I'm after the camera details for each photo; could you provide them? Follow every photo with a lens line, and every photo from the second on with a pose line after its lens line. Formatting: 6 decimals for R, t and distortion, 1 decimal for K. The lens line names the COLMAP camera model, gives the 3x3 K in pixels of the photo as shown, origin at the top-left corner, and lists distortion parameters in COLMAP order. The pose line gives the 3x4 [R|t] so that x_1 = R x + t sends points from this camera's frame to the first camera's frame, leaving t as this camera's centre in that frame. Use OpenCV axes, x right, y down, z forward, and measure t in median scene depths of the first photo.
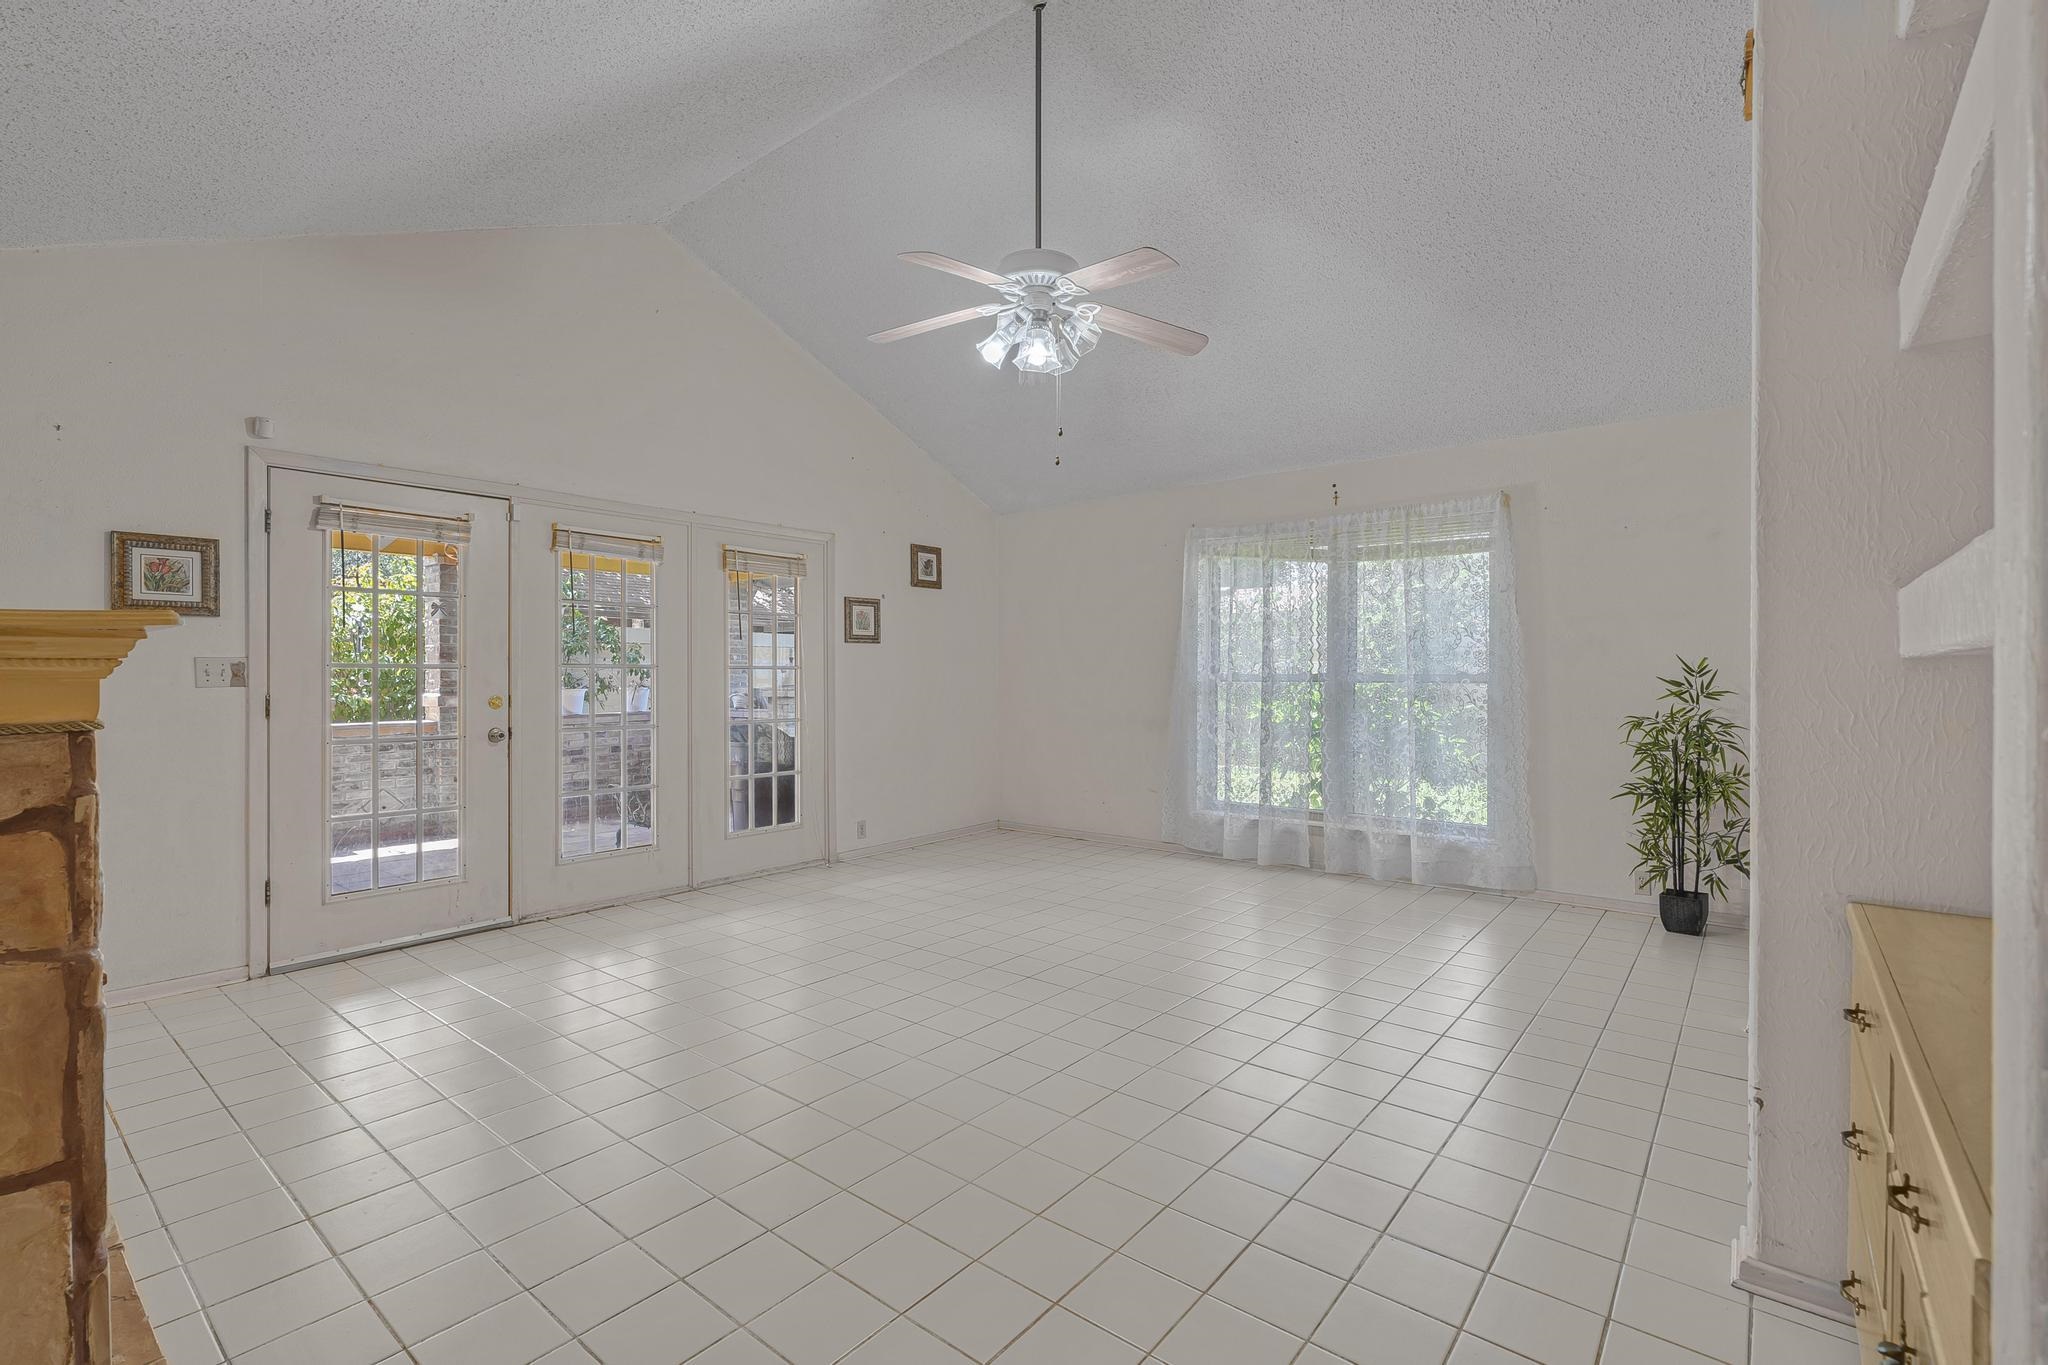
lens RADIAL K [[923.2, 0, 1022.7], [0, 923.2, 674.1], [0, 0, 1]] dist [-0.002115, -0.000112]
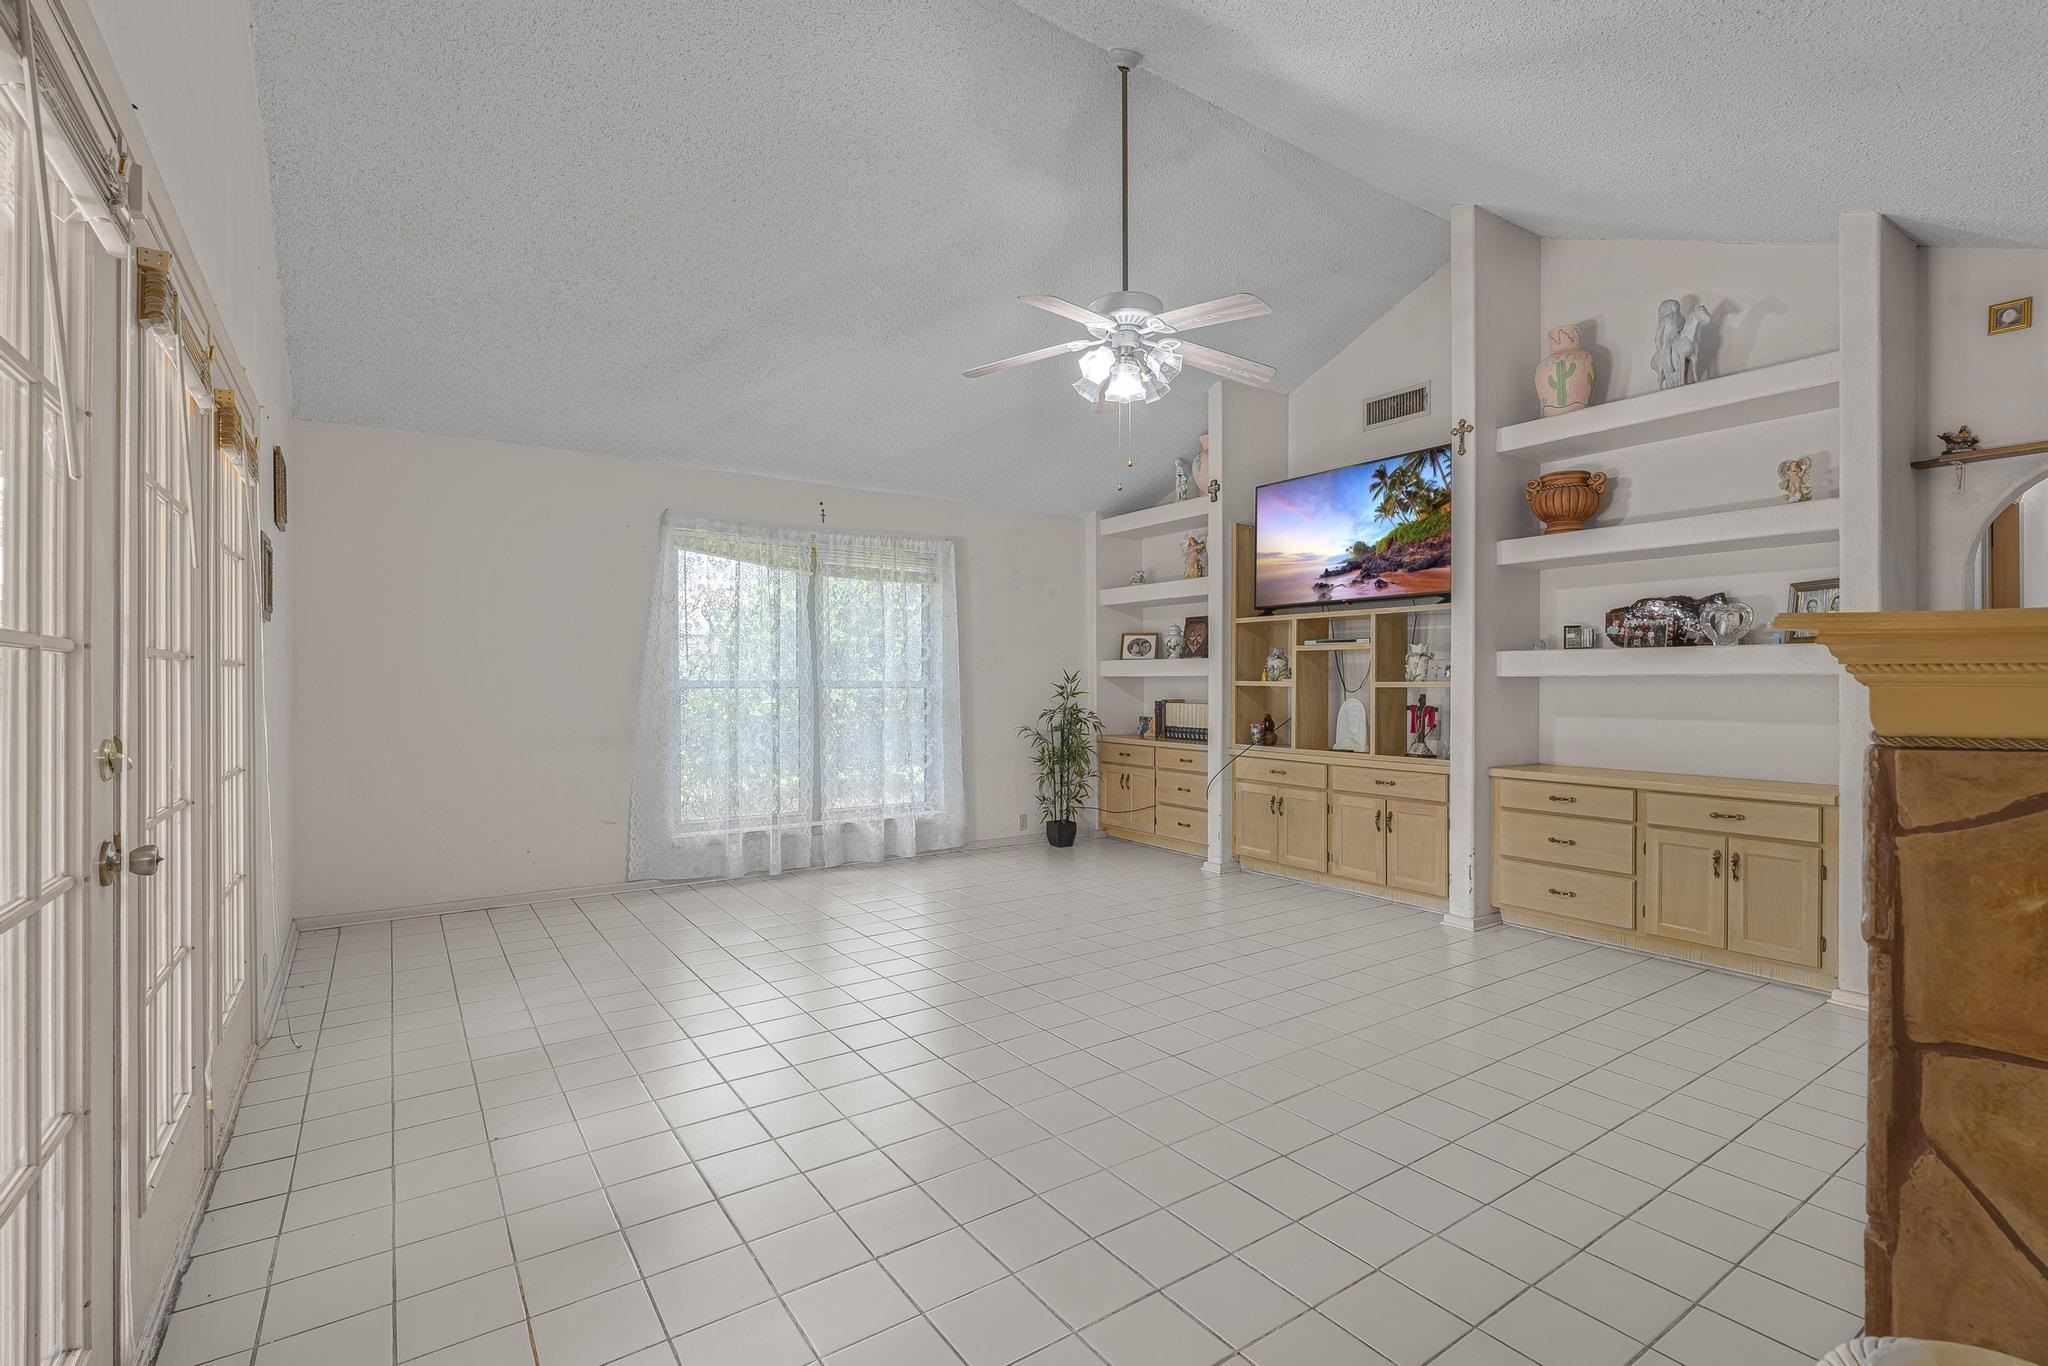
lens RADIAL K [[929.8, 0, 1024.0], [0, 929.8, 683.0], [0, 0, 1]] dist [0.001087, 0.000114]
pose [[0.281183, -0.000891, 0.959654, -0.621207], [-0.002471, 0.999996, 0.001653, 0.000185], [-0.959651, -0.002837, 0.281180, 0.471204]]
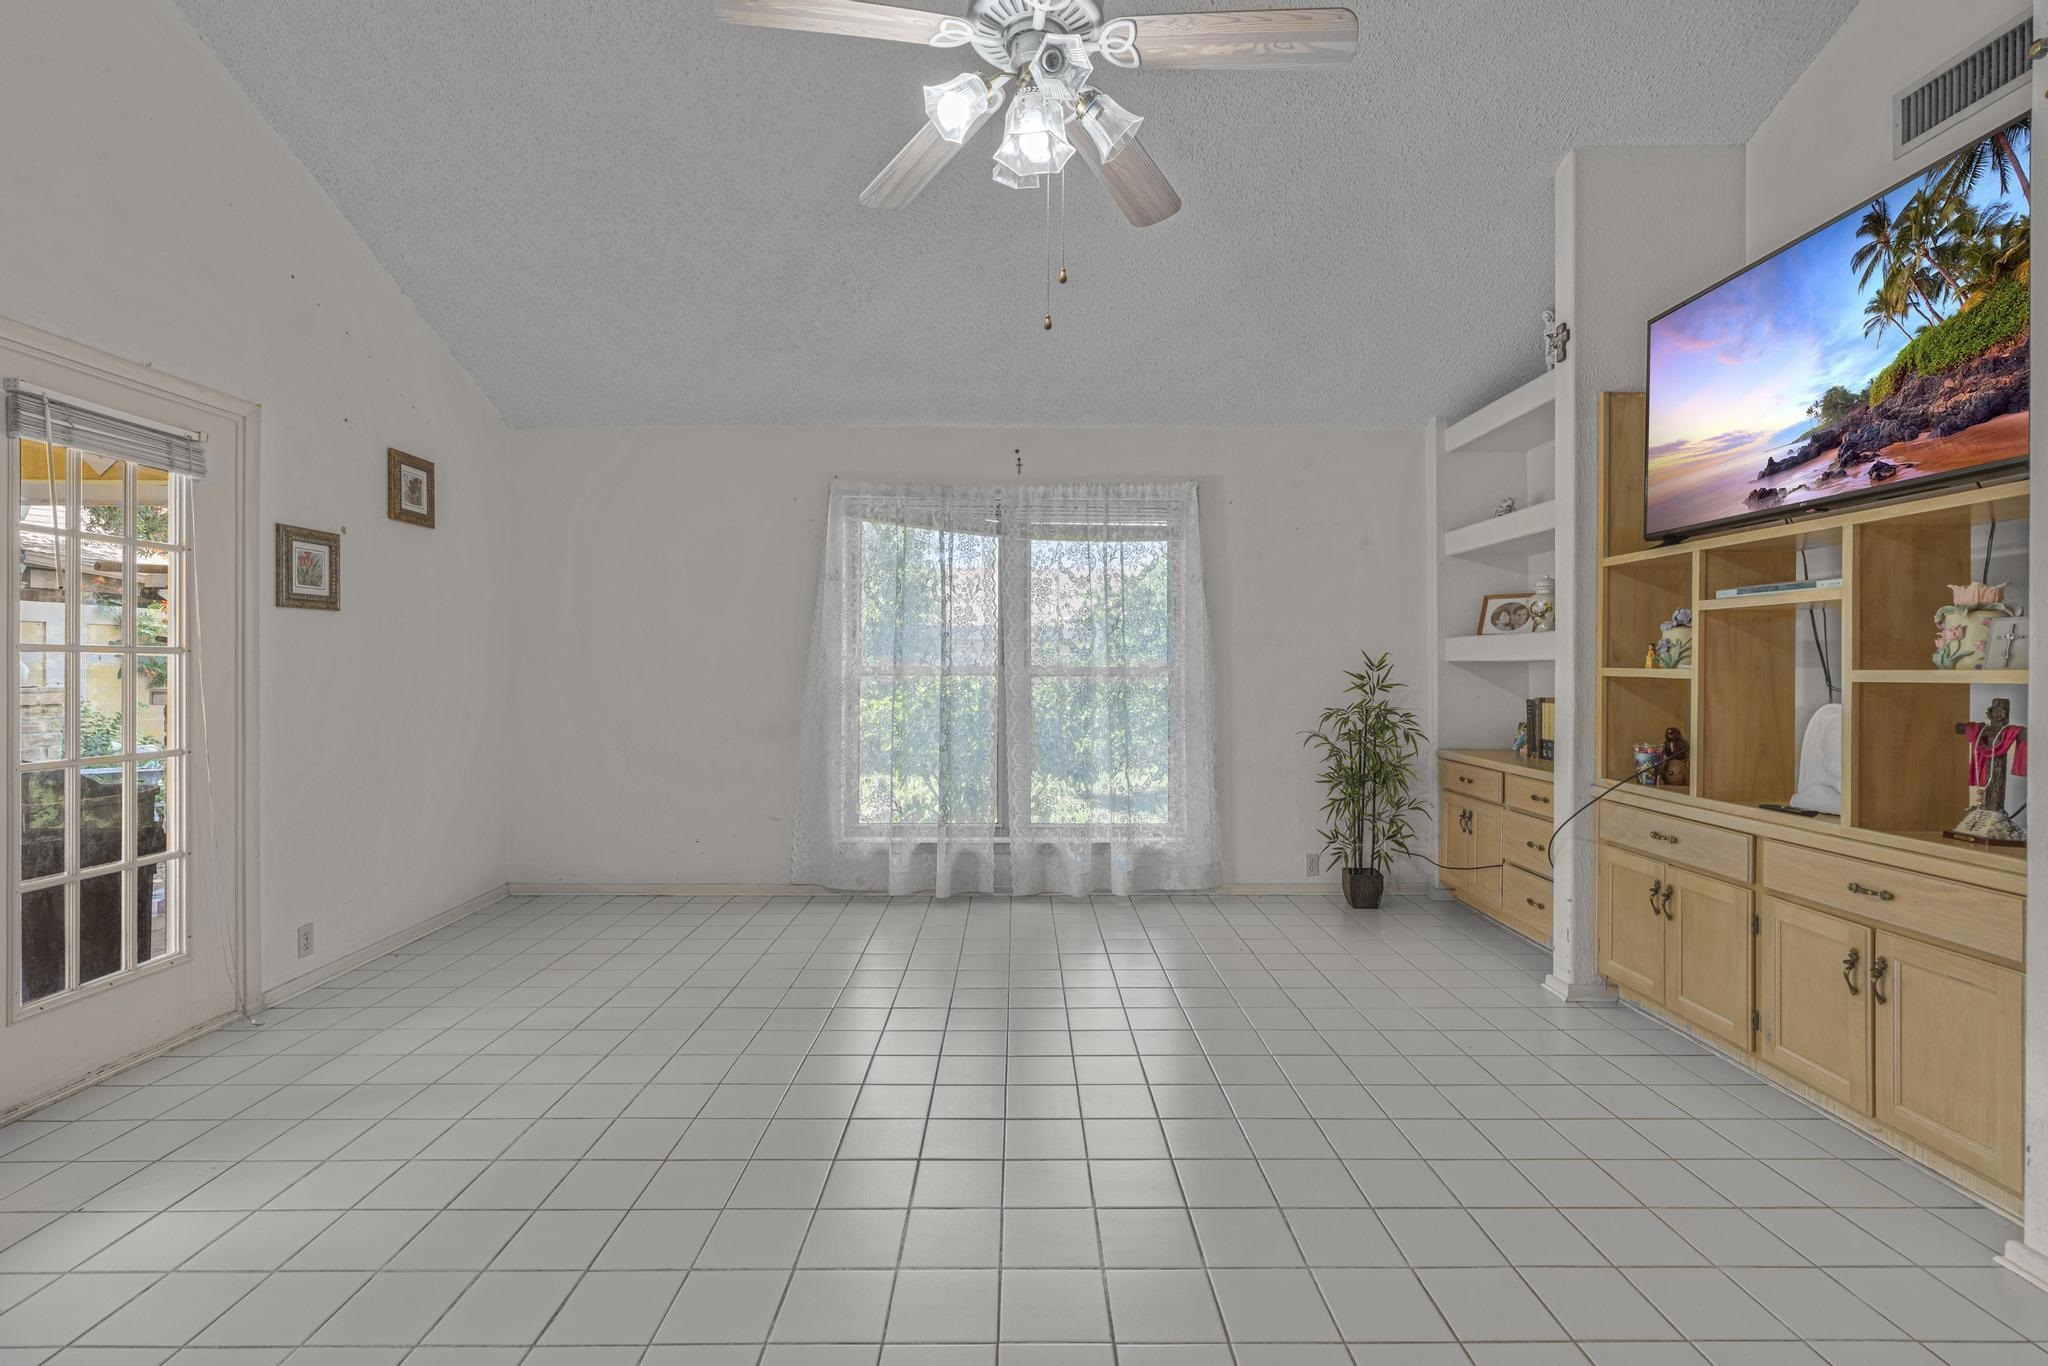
lens RADIAL K [[934.7, 0, 1022.2], [0, 934.7, 660.6], [0, 0, 1]] dist [-0.001036, -0.000682]
pose [[0.771192, 0.006994, 0.636564, -0.220420], [-0.004198, 0.999974, -0.005901, -0.000563], [-0.636589, 0.001878, 0.771201, 0.311947]]
